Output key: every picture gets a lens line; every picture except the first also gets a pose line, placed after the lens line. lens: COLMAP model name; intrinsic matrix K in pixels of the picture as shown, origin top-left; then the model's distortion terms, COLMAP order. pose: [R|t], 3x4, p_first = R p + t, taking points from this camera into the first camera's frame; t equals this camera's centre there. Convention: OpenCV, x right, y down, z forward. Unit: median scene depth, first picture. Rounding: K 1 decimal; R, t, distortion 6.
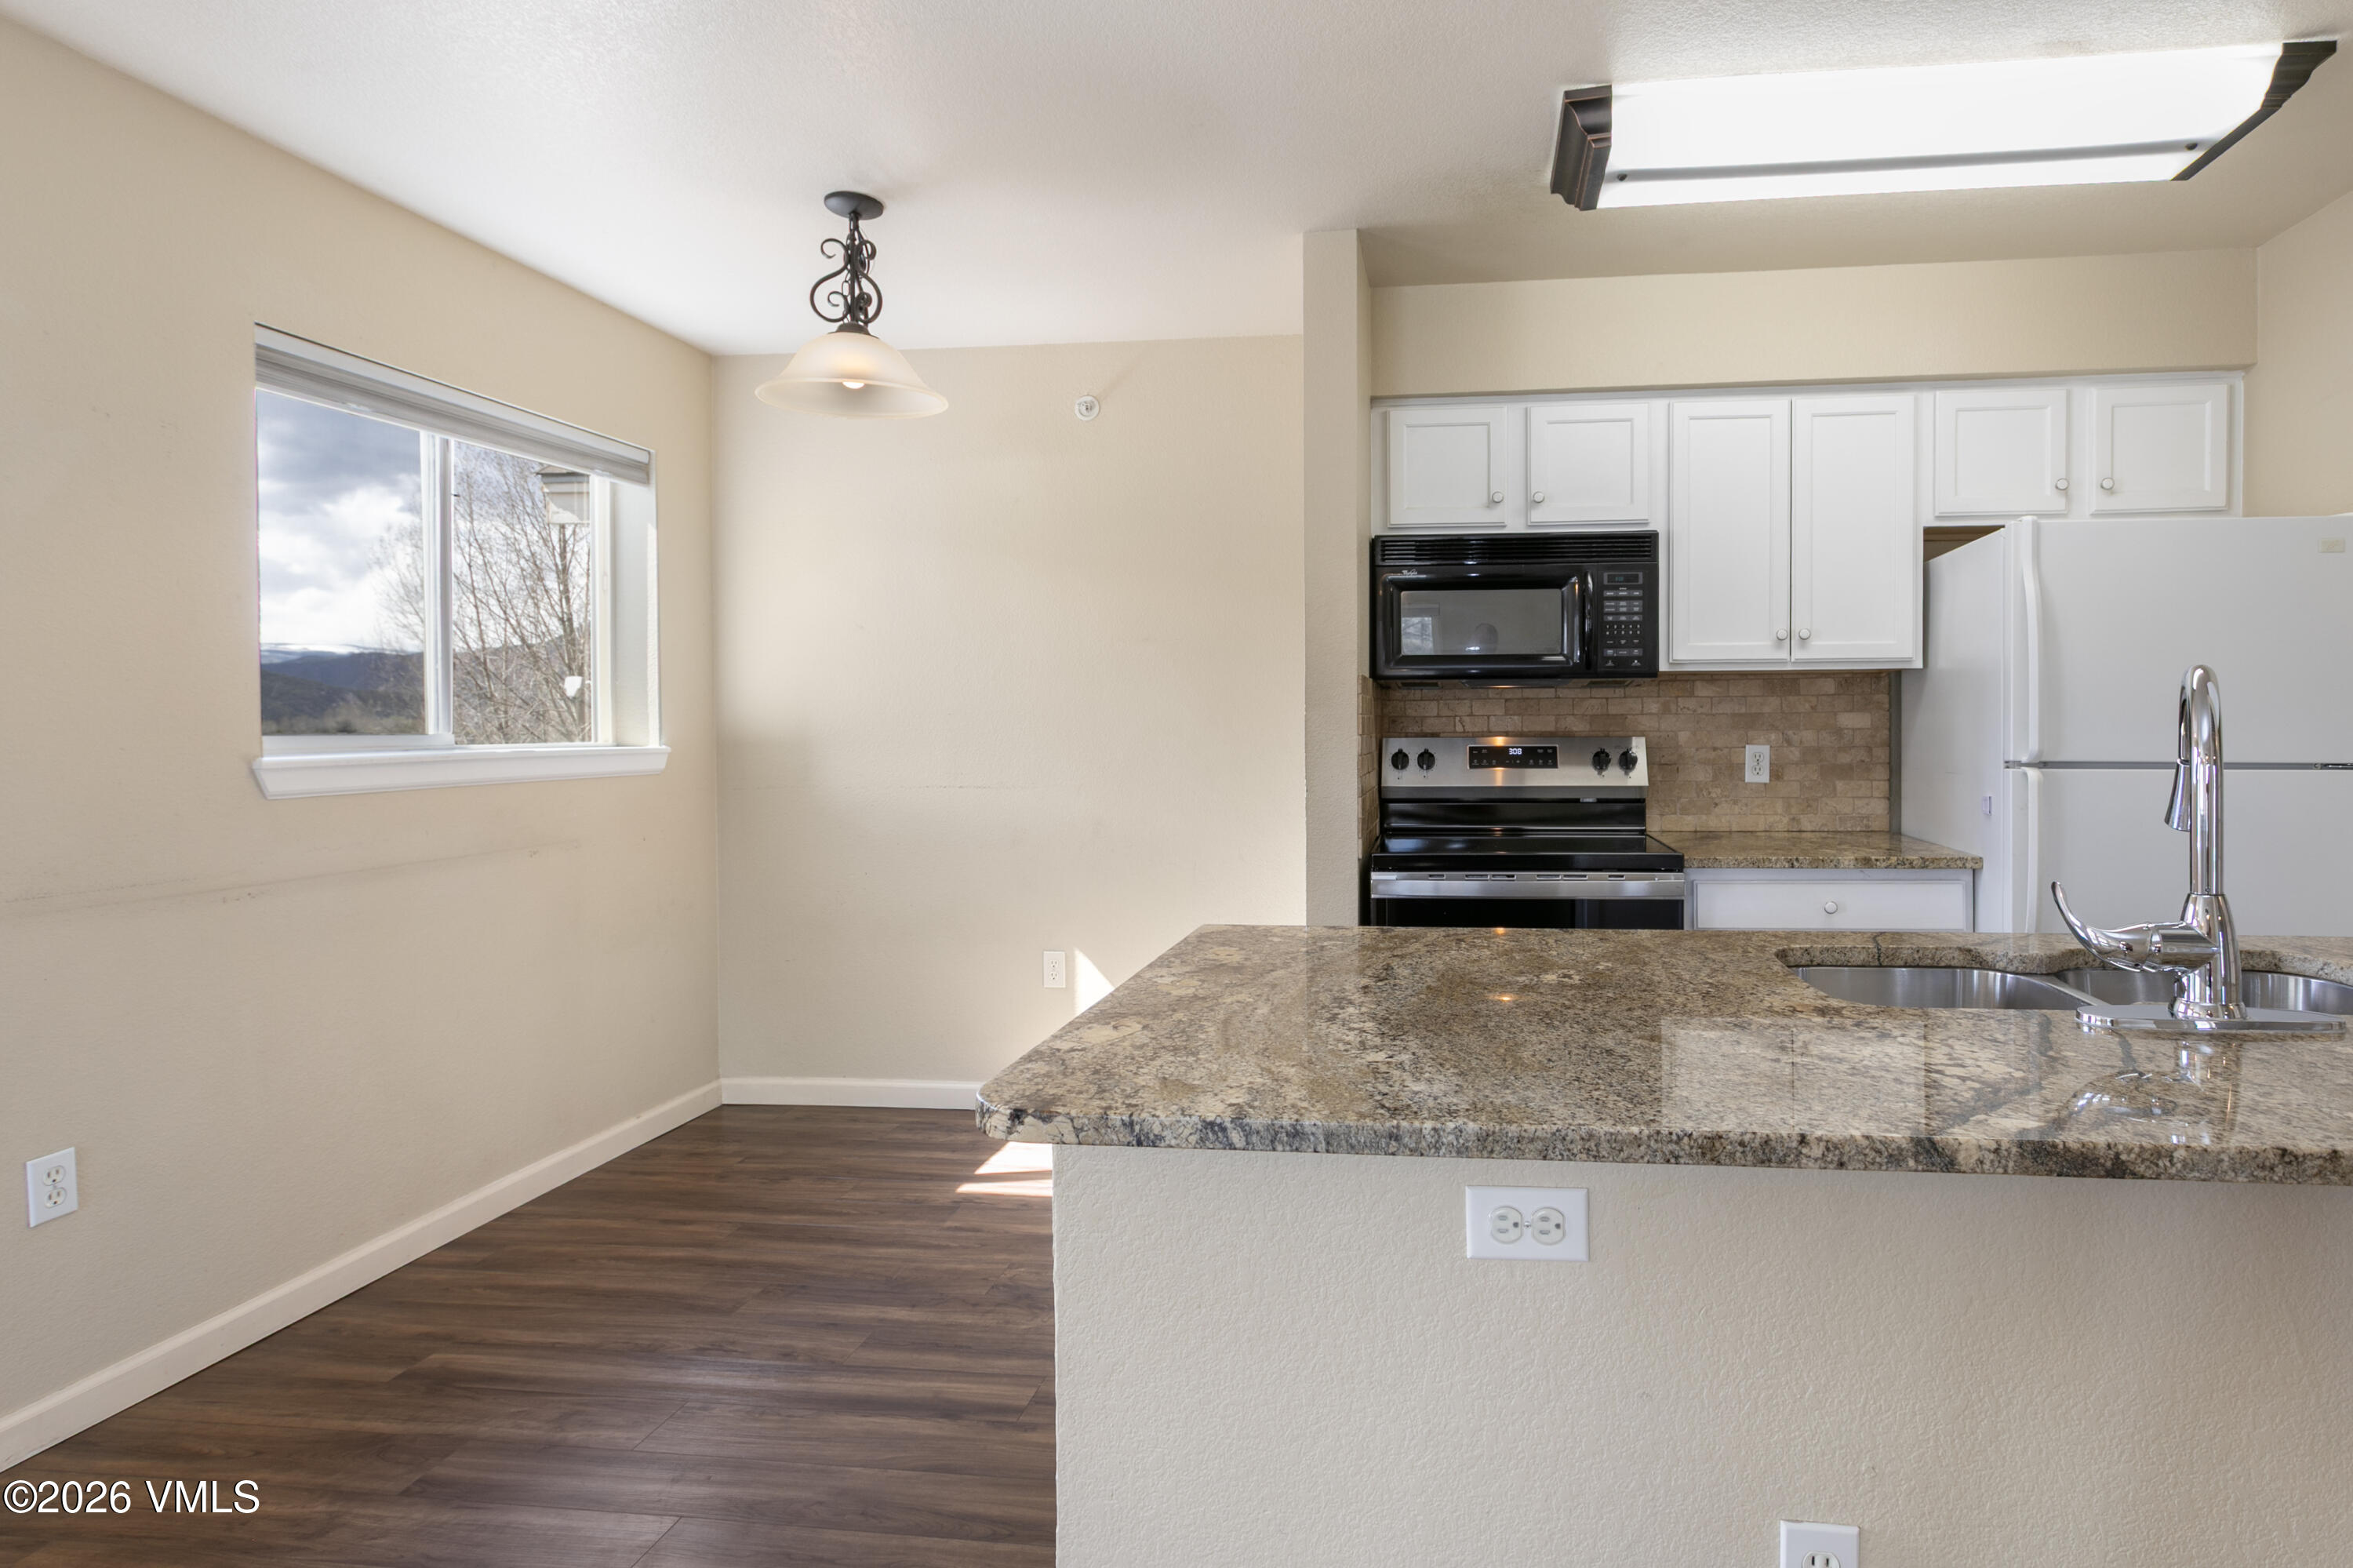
lens RADIAL K [[1185.7, 0, 1371.6], [0, 1185.7, 742.2], [0, 0, 1]] dist [-0.000763, -0.000190]
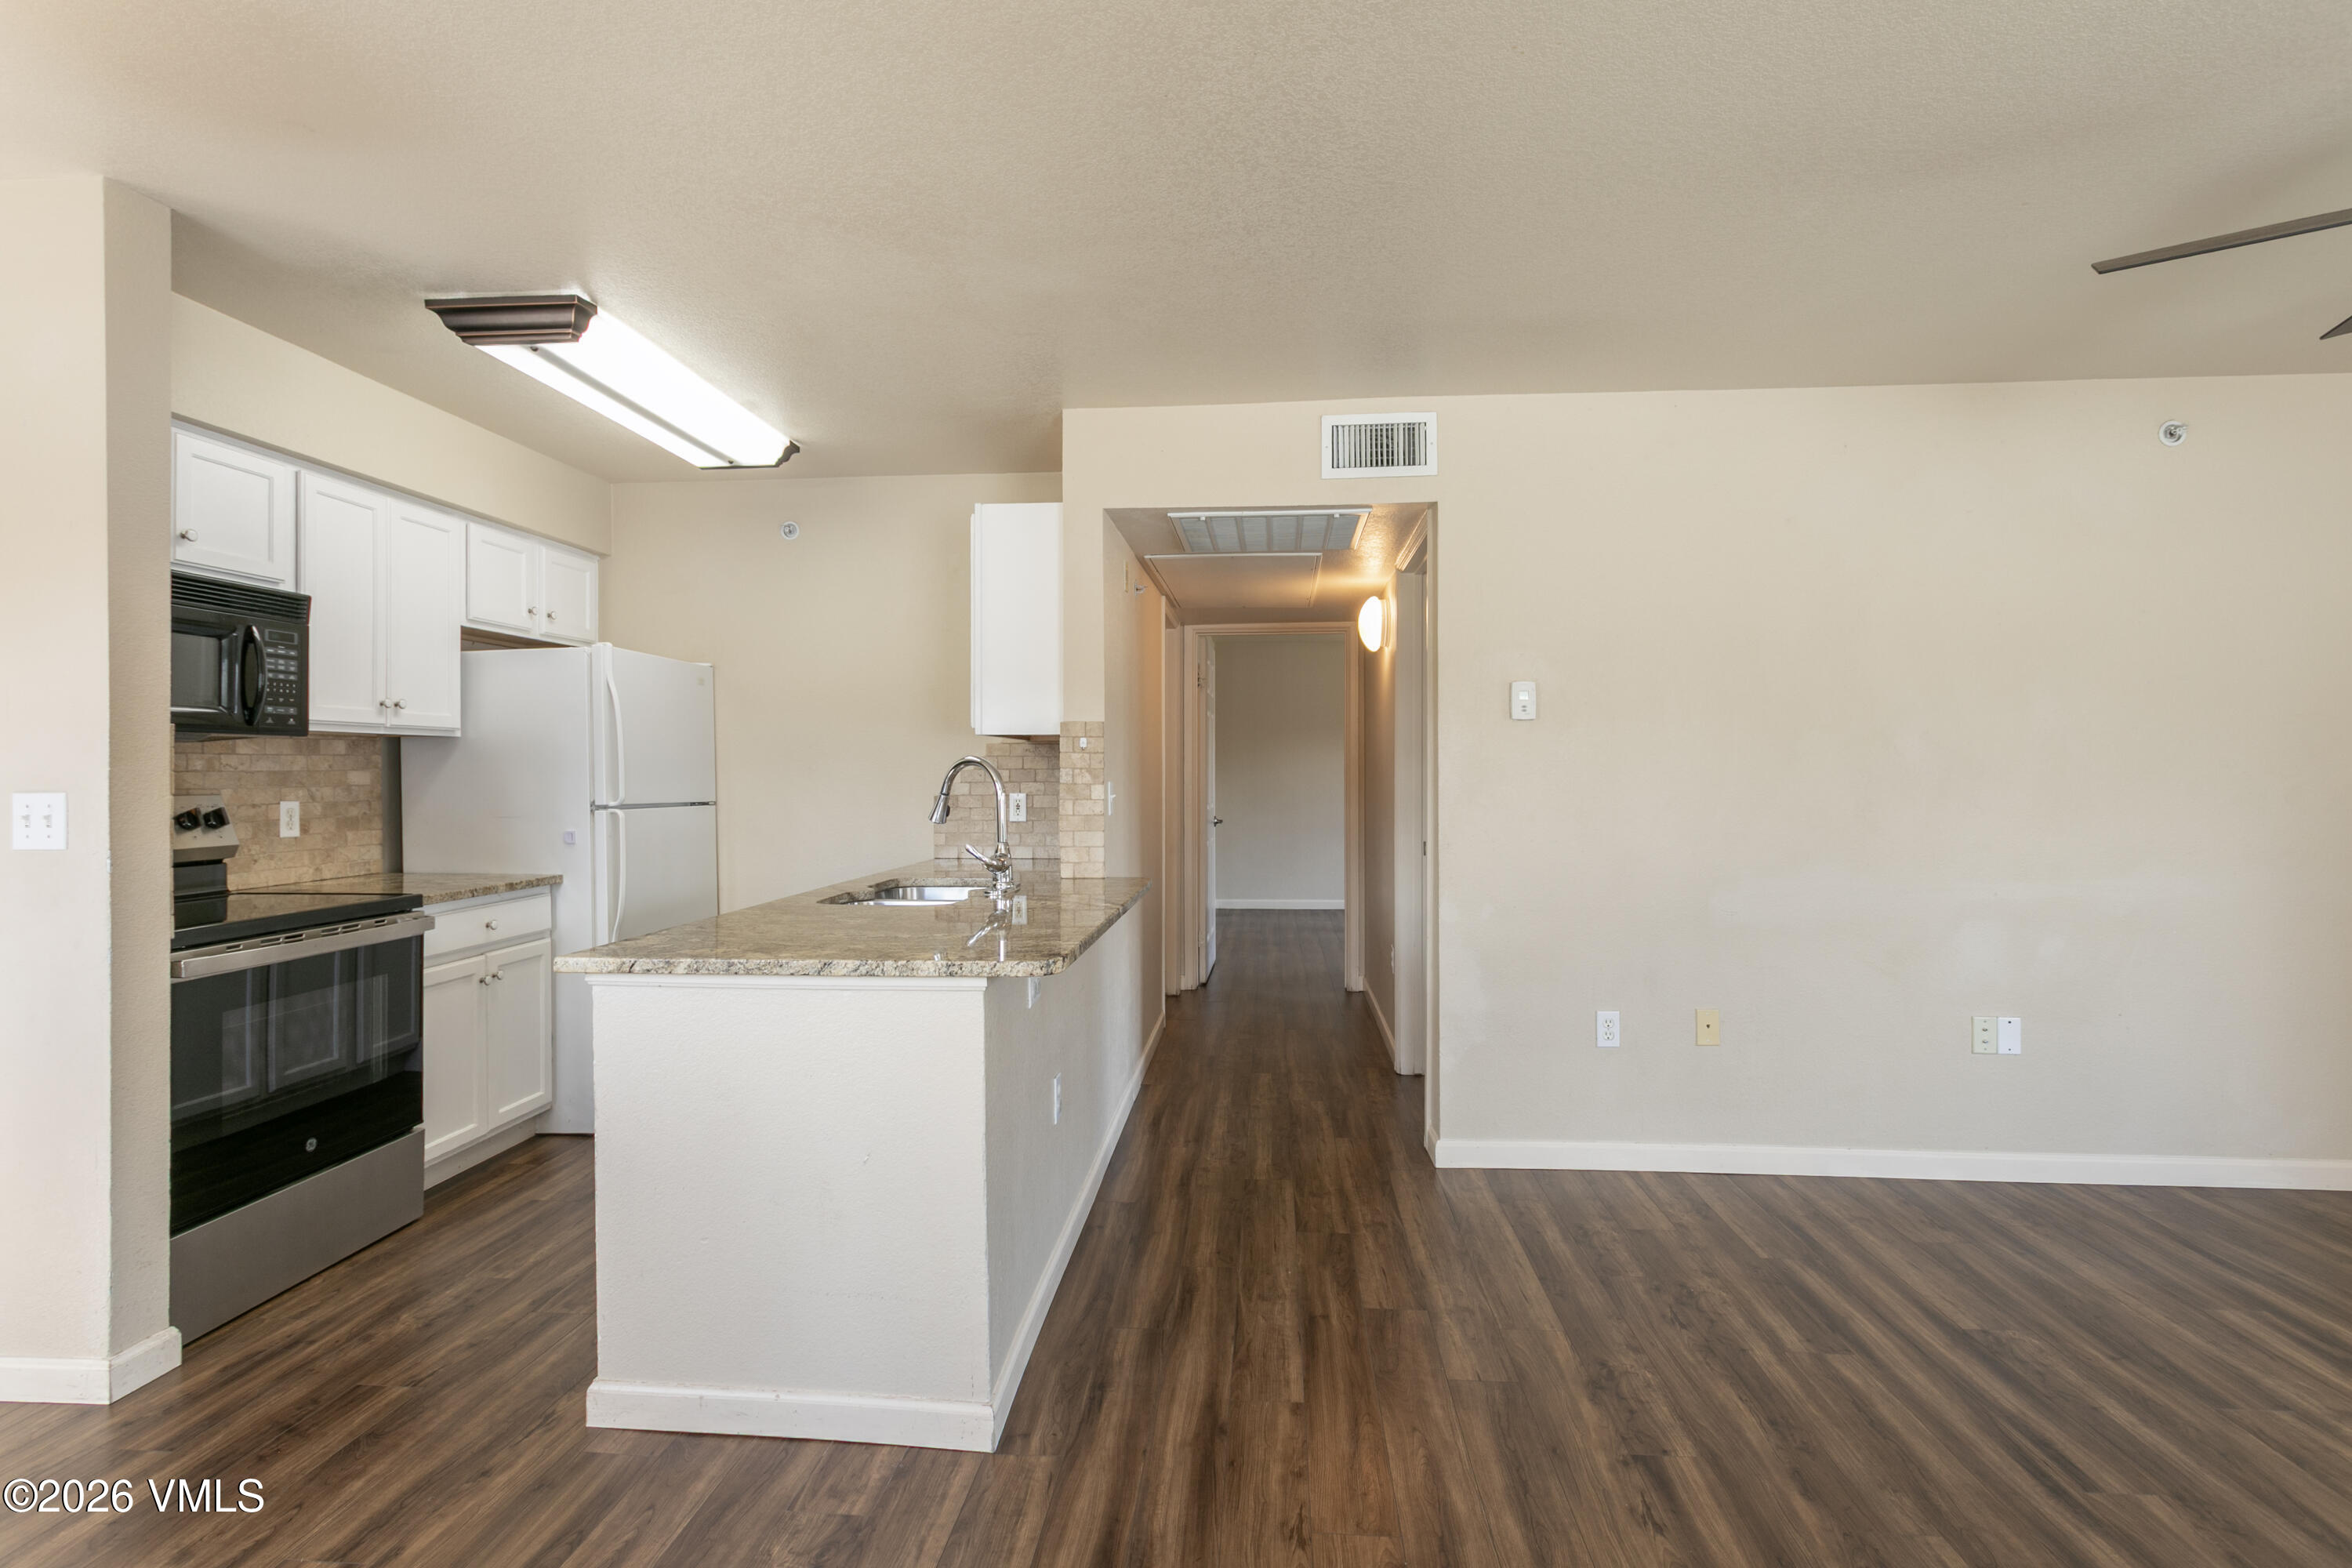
lens RADIAL K [[1116.4, 0, 1163.3], [0, 1116.4, 776.7], [0, 0, 1]] dist [0.000036, 0.000555]
pose [[-0.005676, 0.001667, 0.999983, -0.732553], [0.017628, 0.999843, -0.001567, -0.004630], [-0.999829, 0.017619, -0.005704, 0.255661]]
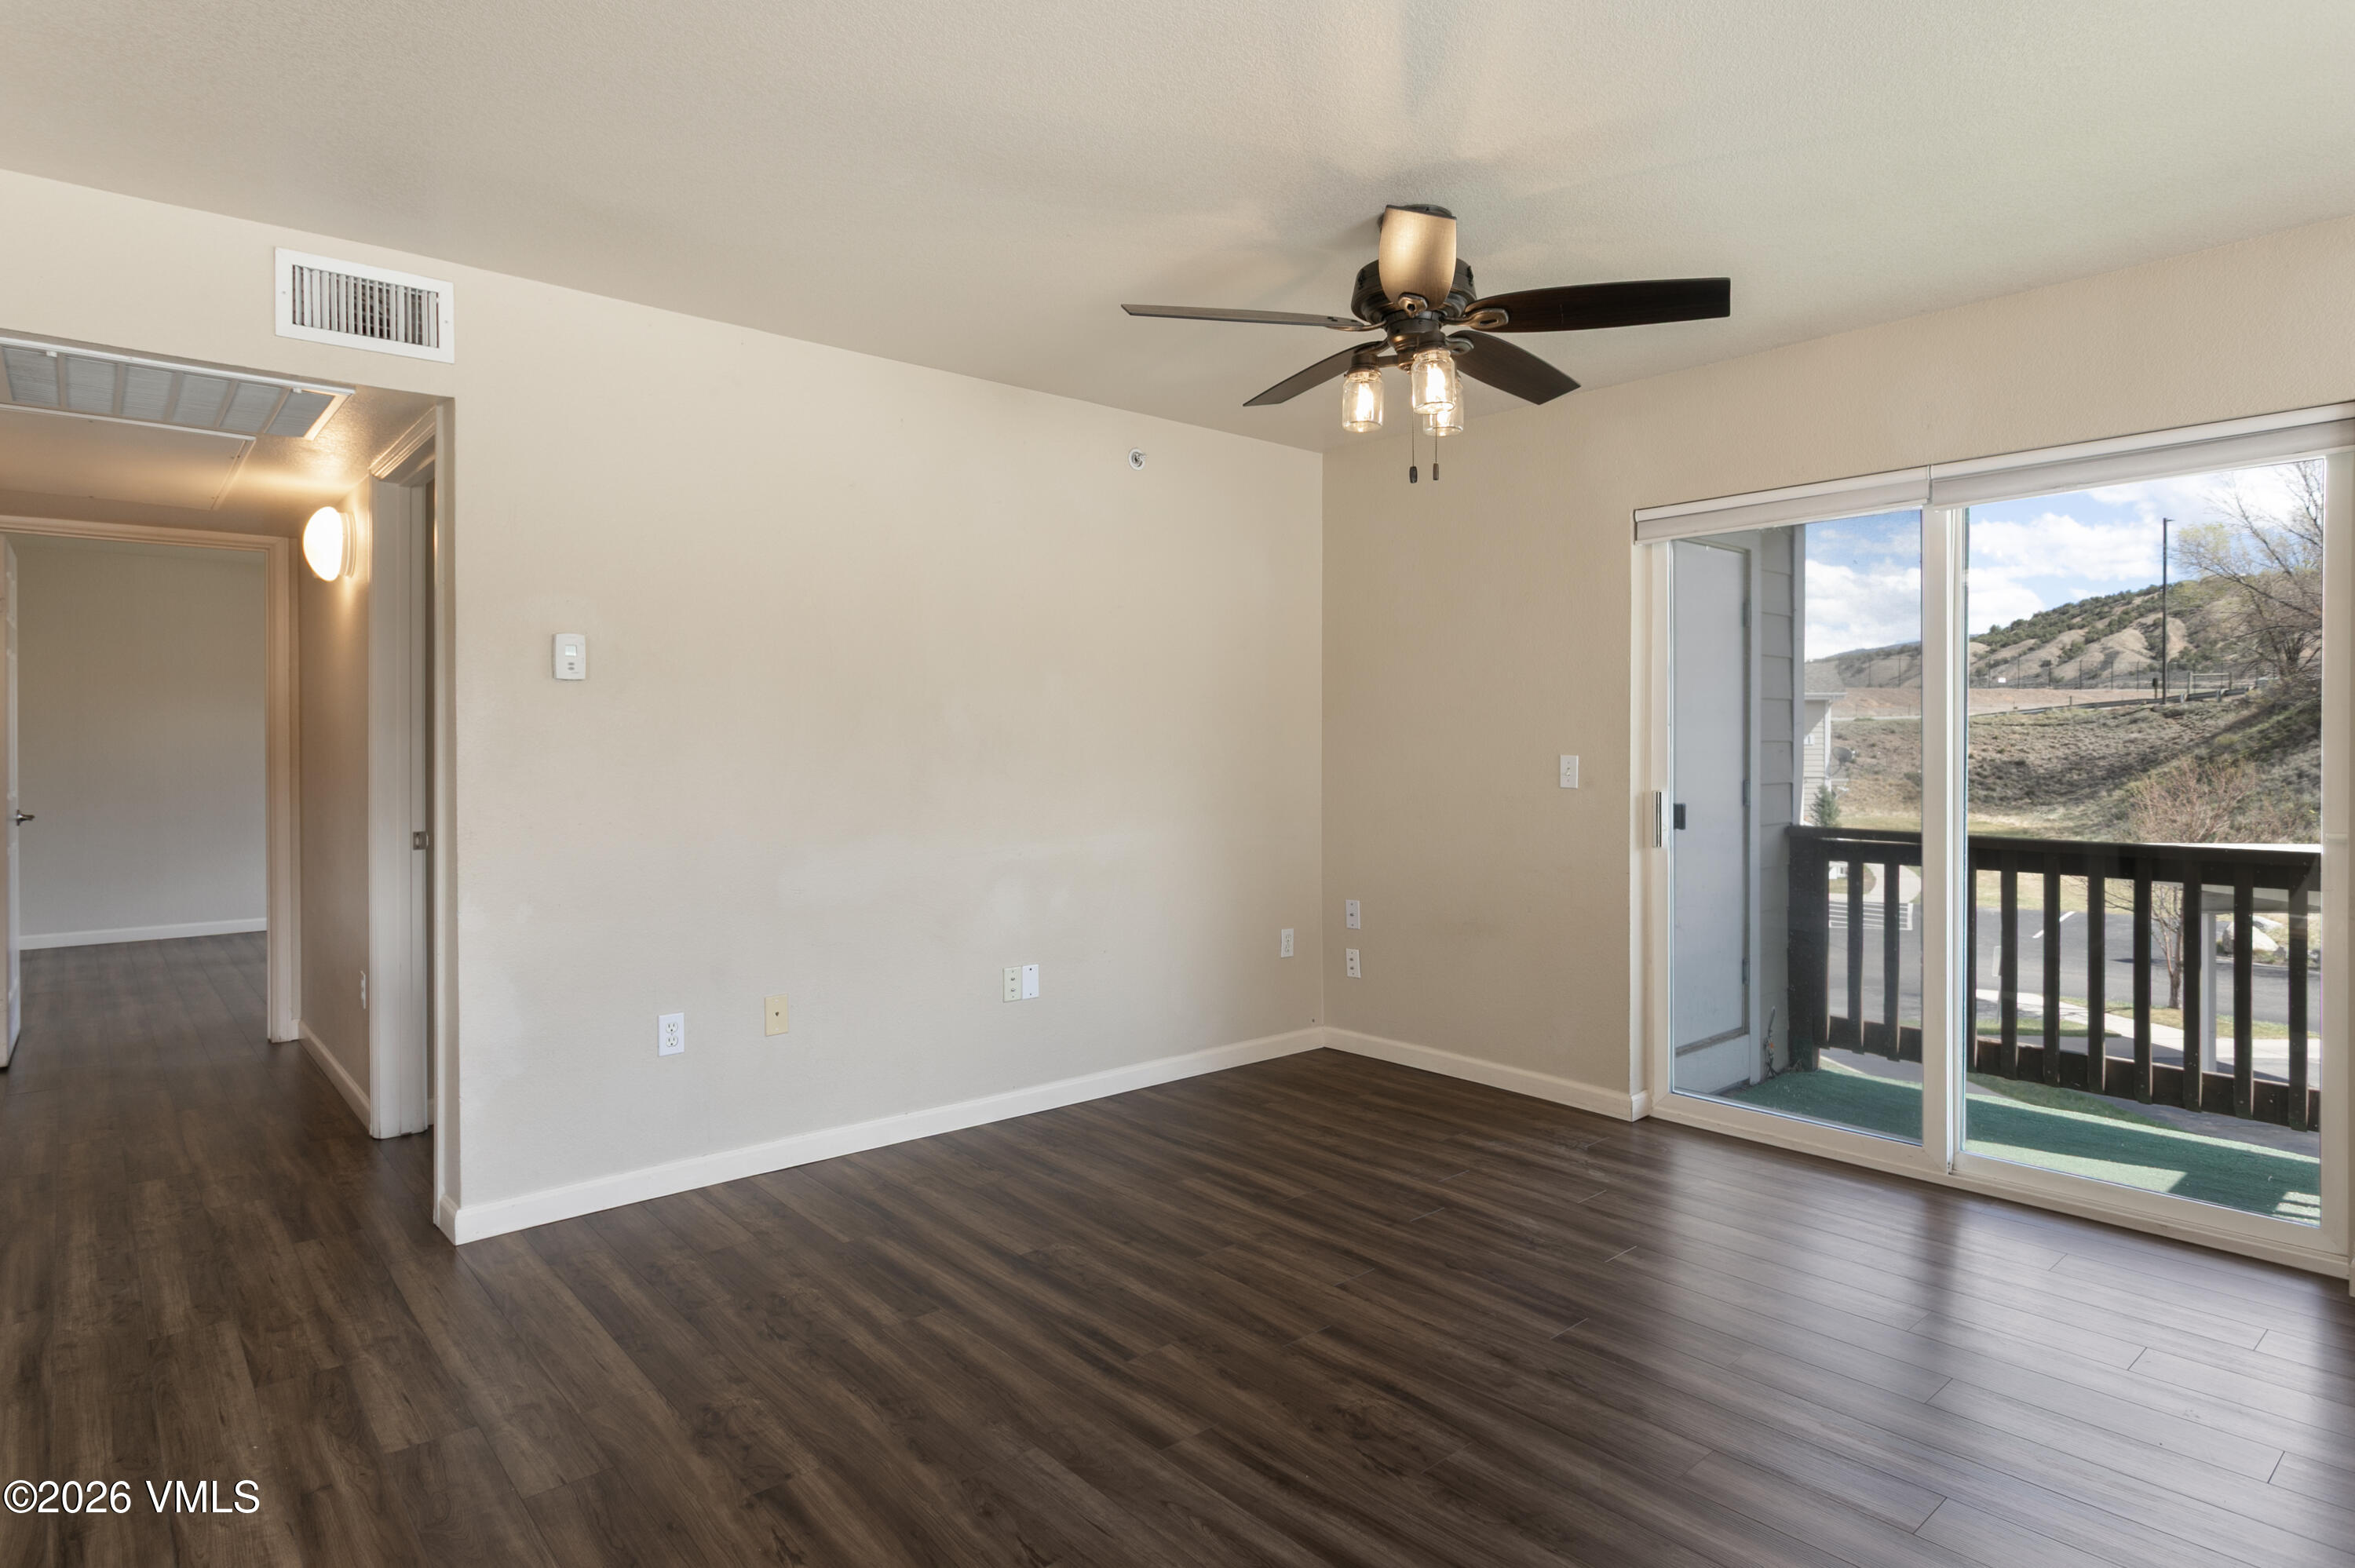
lens RADIAL K [[1263.1, 0, 1176.8], [0, 1263.1, 755.8], [0, 0, 1]] dist [-0.003558, 0.000416]
pose [[-0.712682, -0.001695, 0.701485, -0.724724], [0.015022, 0.999731, 0.017678, -0.004783], [-0.701326, 0.023137, -0.712465, 0.269534]]
